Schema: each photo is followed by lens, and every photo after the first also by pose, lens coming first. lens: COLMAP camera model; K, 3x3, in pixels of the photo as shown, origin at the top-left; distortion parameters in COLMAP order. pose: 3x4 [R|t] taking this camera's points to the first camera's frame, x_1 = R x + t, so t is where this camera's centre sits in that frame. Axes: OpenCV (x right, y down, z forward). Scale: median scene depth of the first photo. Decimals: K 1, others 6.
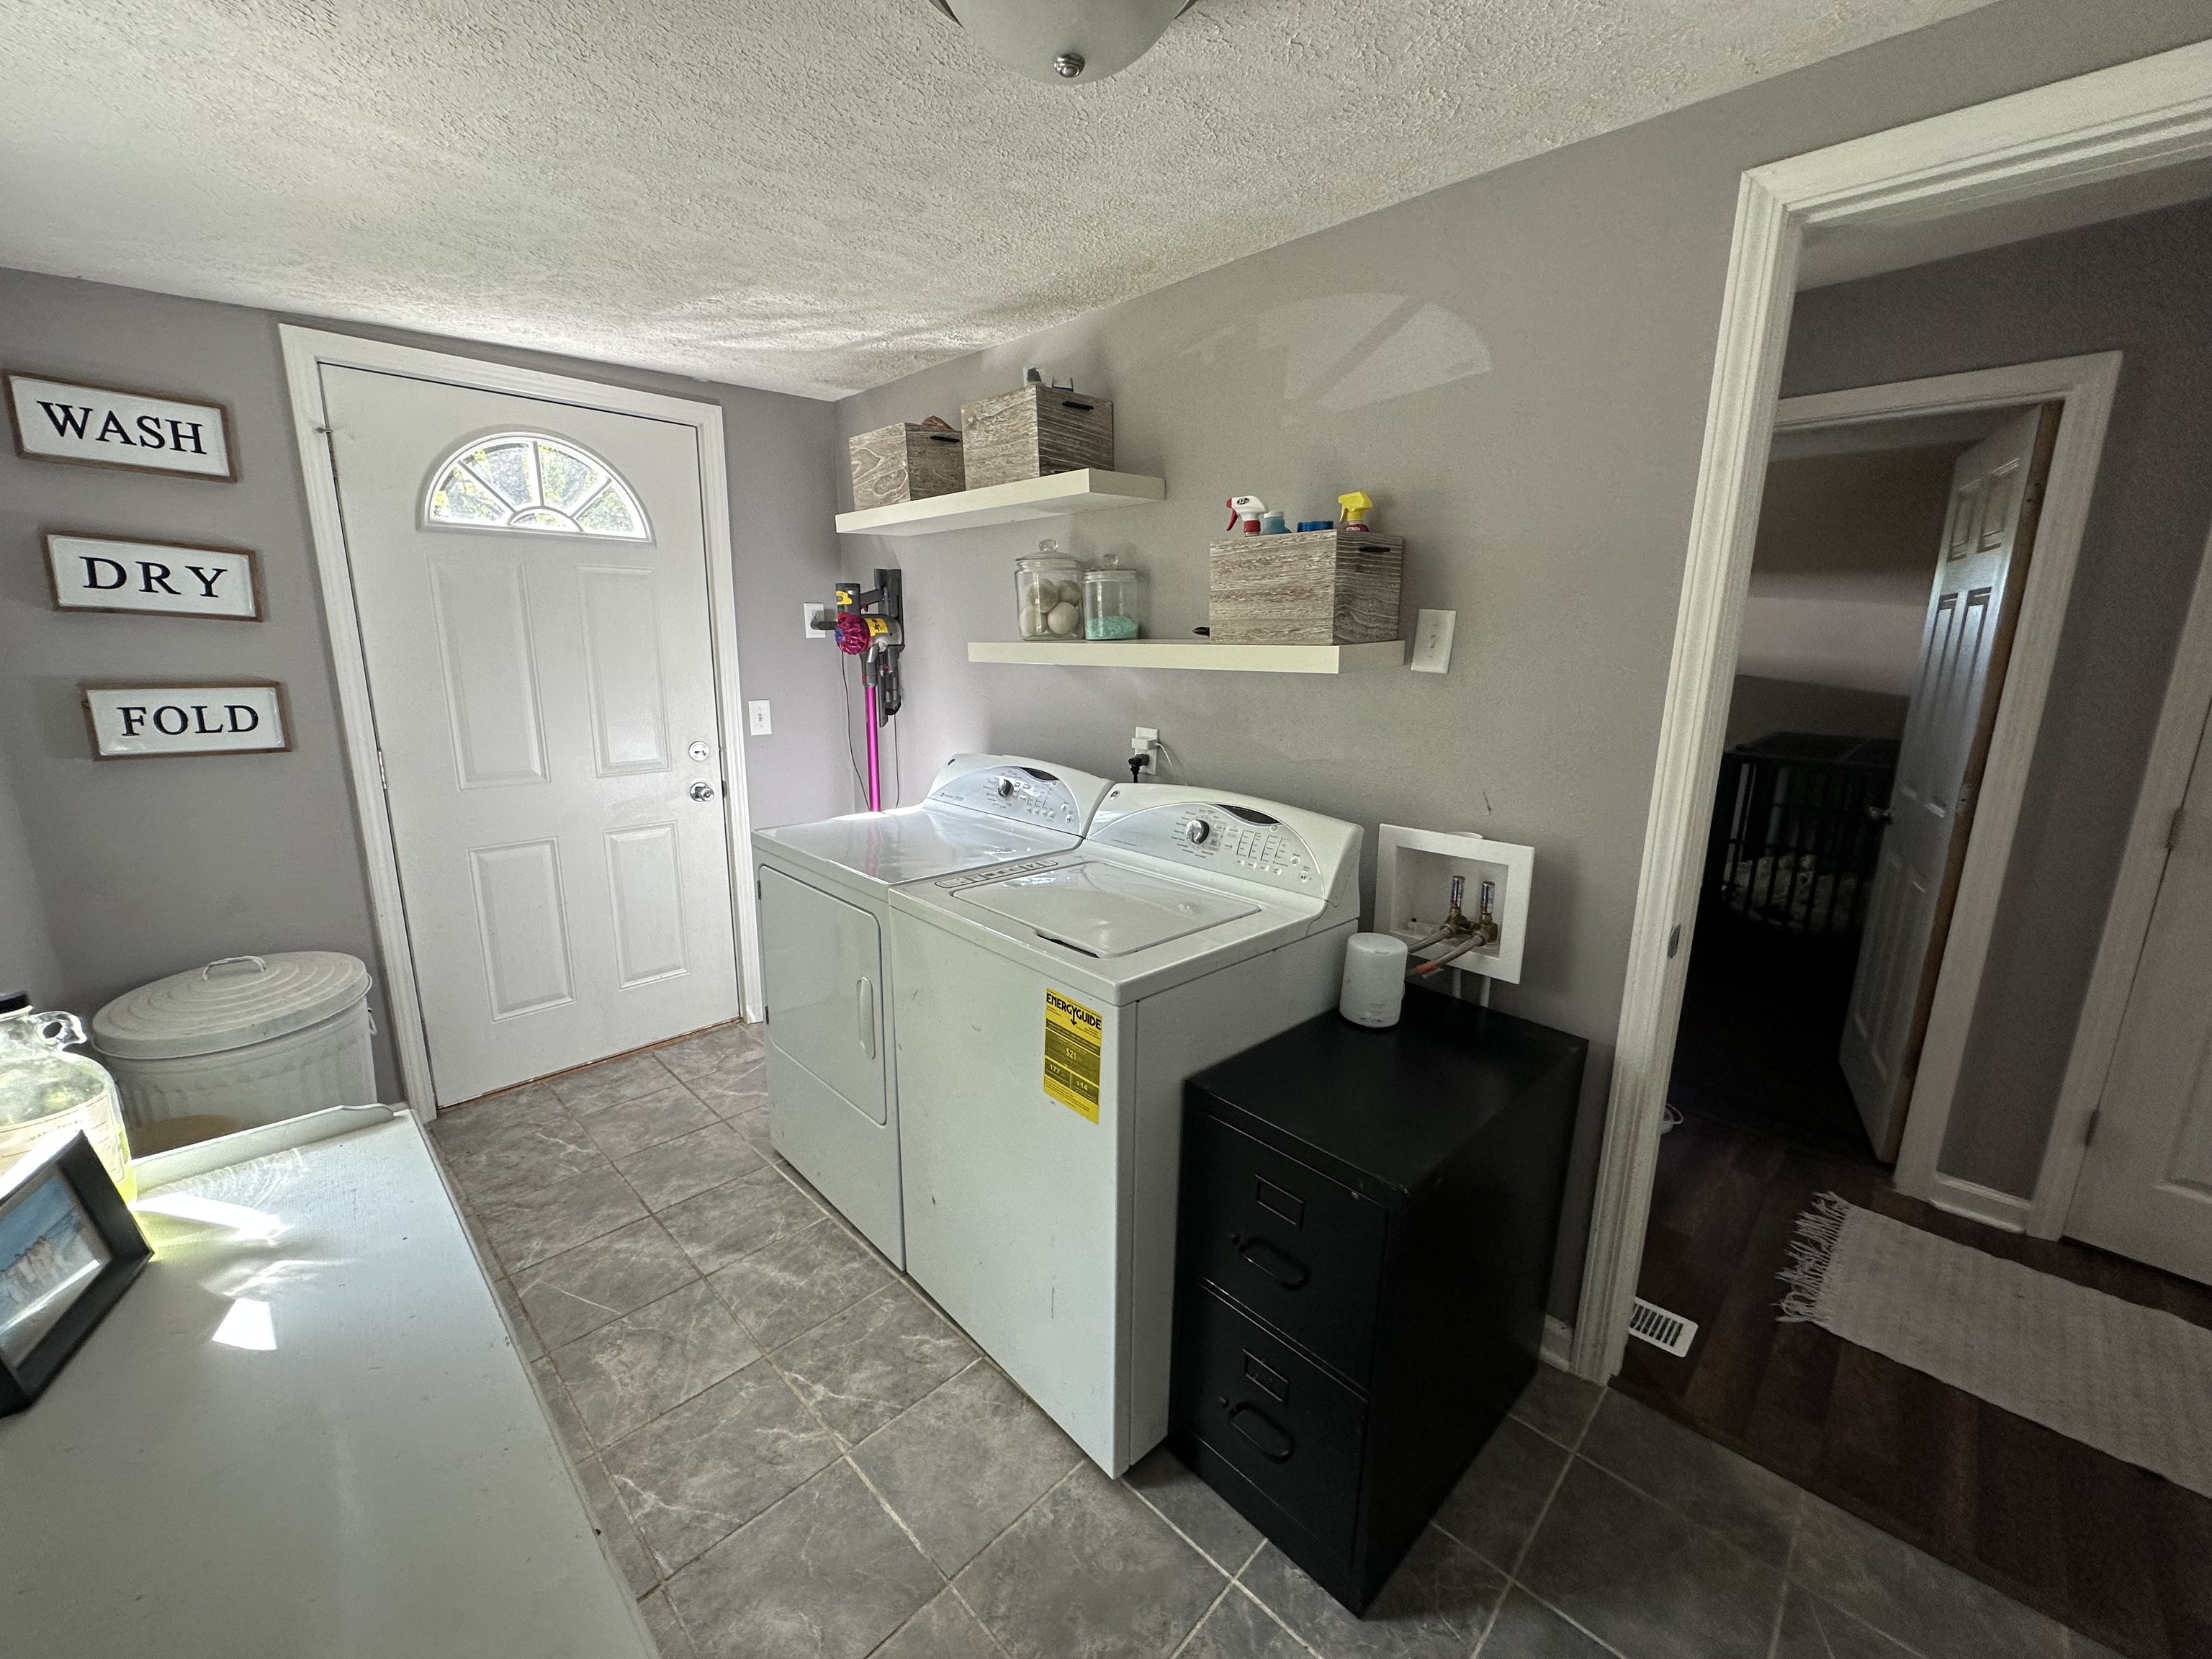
lens RADIAL K [[879.6, 0, 1110.0], [0, 879.6, 826.7], [0, 0, 1]] dist [-0.001714, -0.000454]
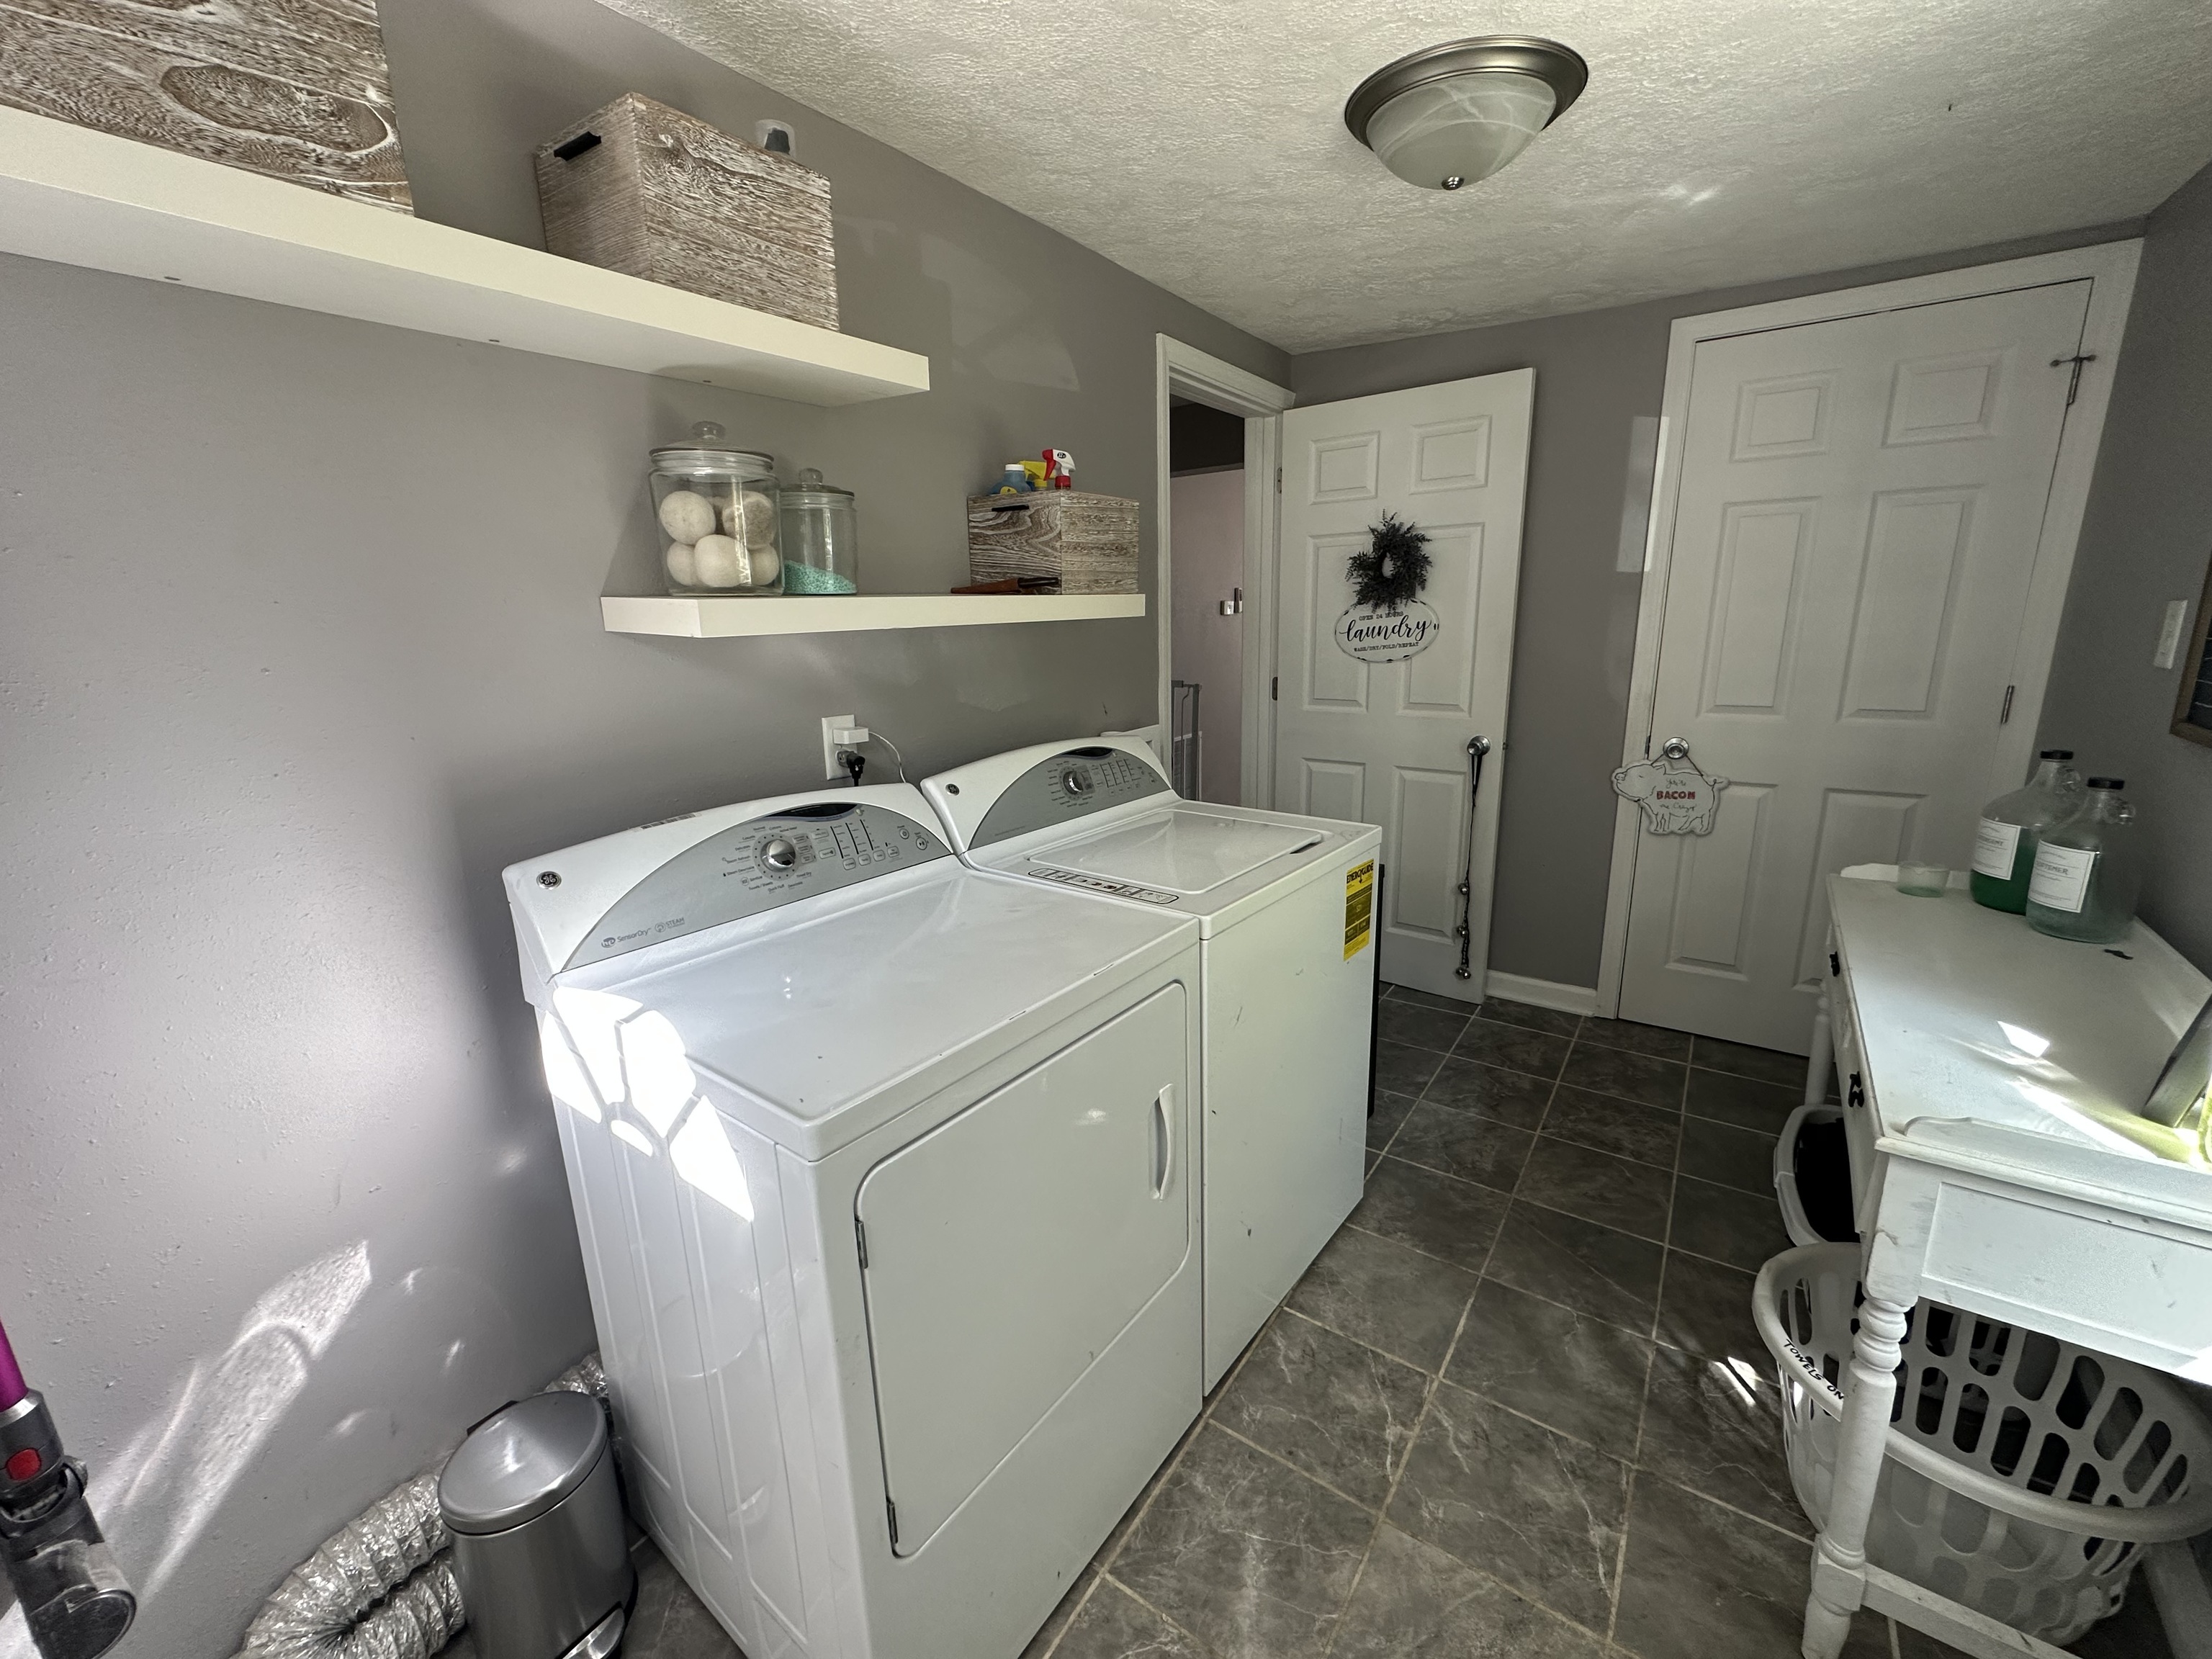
lens RADIAL K [[879.6, 0, 1103.8], [0, 879.6, 827.9], [0, 0, 1]] dist [-0.001714, -0.000454]
pose [[-0.143617, -0.242155, 0.959549, -0.865016], [0.234382, 0.933692, 0.270710, -0.206285], [-0.961478, 0.263780, -0.077338, 1.035634]]
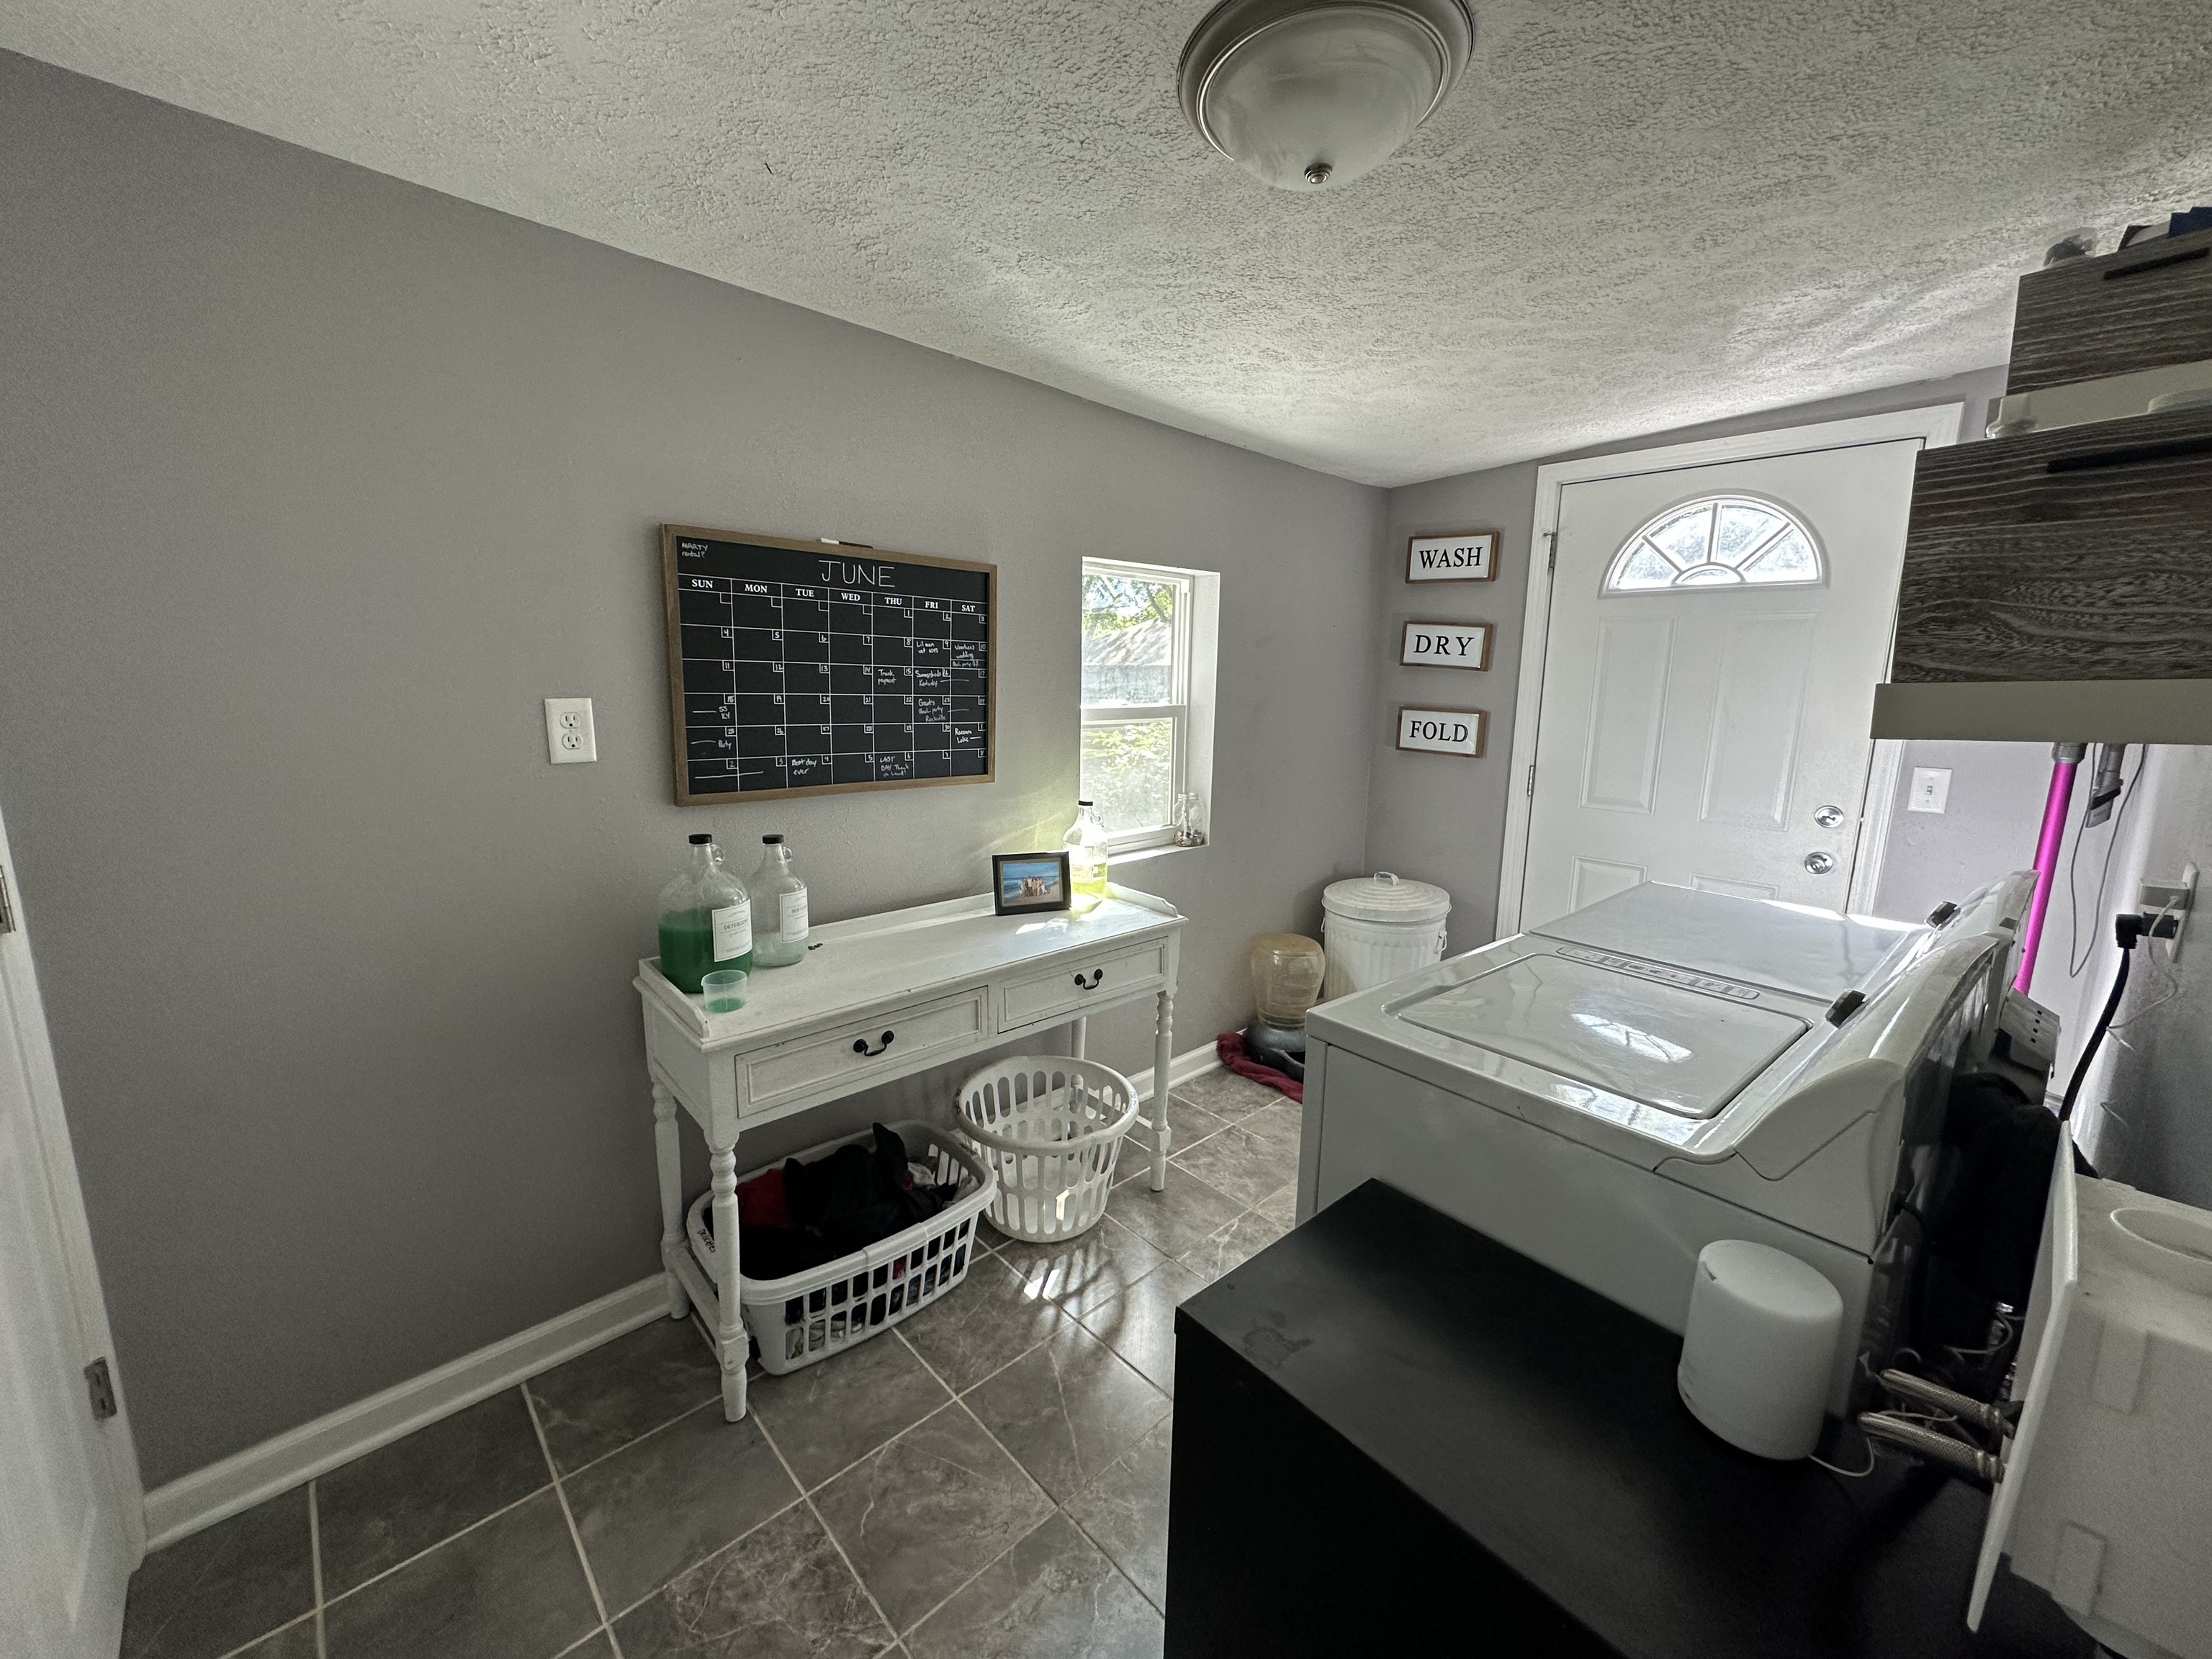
lens RADIAL K [[879.6, 0, 1106.8], [0, 879.6, 825.2], [0, 0, 1]] dist [-0.001714, -0.000454]
pose [[-0.052201, 0.159510, -0.985815, 0.654600], [-0.228420, 0.959084, 0.167280, -0.093020], [0.972162, 0.233913, -0.013630, 0.499908]]
